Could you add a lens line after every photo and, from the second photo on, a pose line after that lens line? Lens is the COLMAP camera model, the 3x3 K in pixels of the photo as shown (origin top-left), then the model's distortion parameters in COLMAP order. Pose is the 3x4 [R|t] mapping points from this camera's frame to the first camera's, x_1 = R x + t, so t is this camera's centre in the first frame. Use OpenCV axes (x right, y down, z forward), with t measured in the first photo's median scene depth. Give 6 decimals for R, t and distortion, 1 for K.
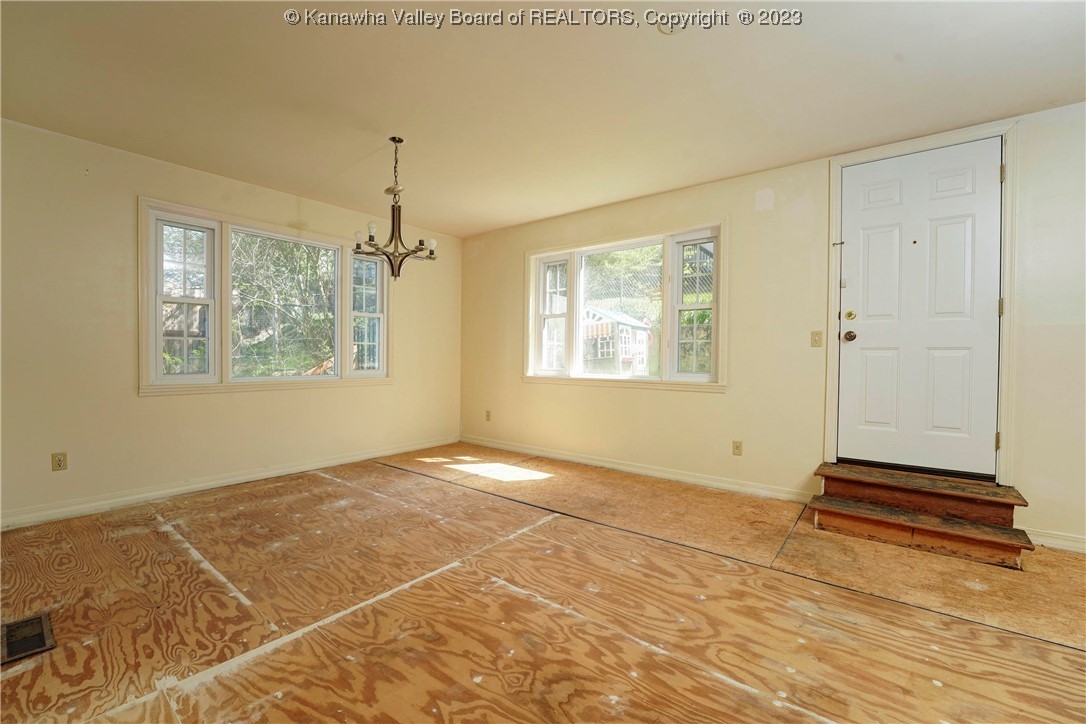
lens RADIAL K [[442.2, 0, 542.7], [0, 442.2, 360.3], [0, 0, 1]] dist [-0.024436, 0.002734]
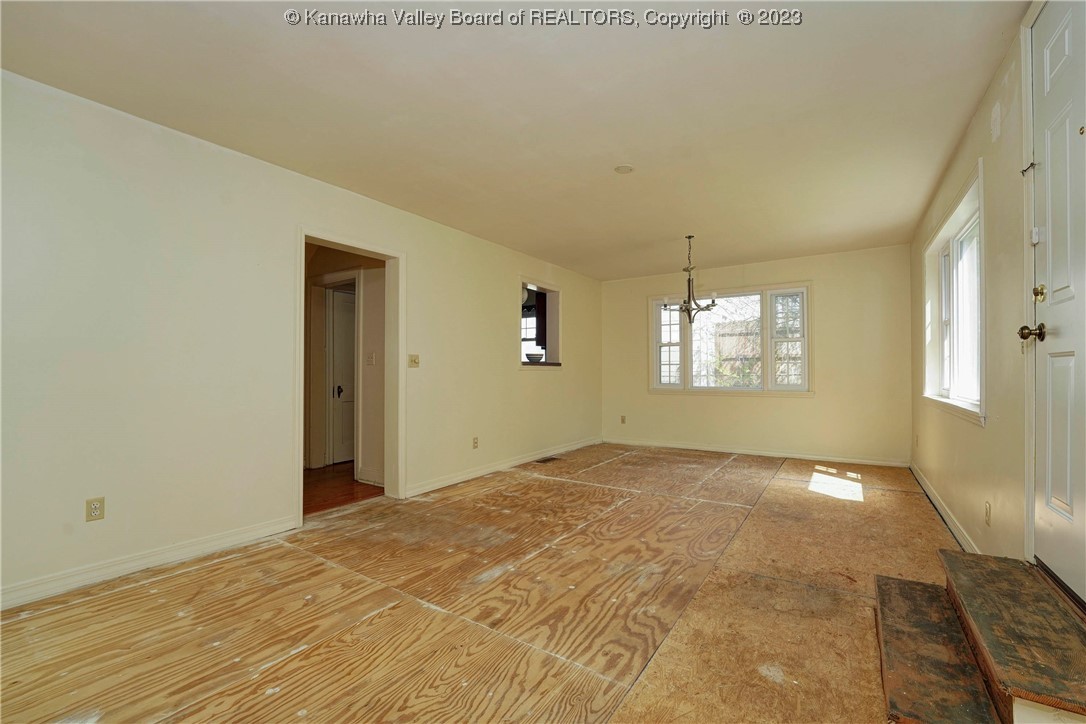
lens RADIAL K [[442.2, 0, 544.7], [0, 442.2, 370.8], [0, 0, 1]] dist [-0.024436, 0.002734]
pose [[0.094974, -0.010637, -0.995423, 1.870679], [-0.005340, 0.999923, -0.011194, 0.010610], [0.995465, 0.006379, 0.094910, 0.576556]]
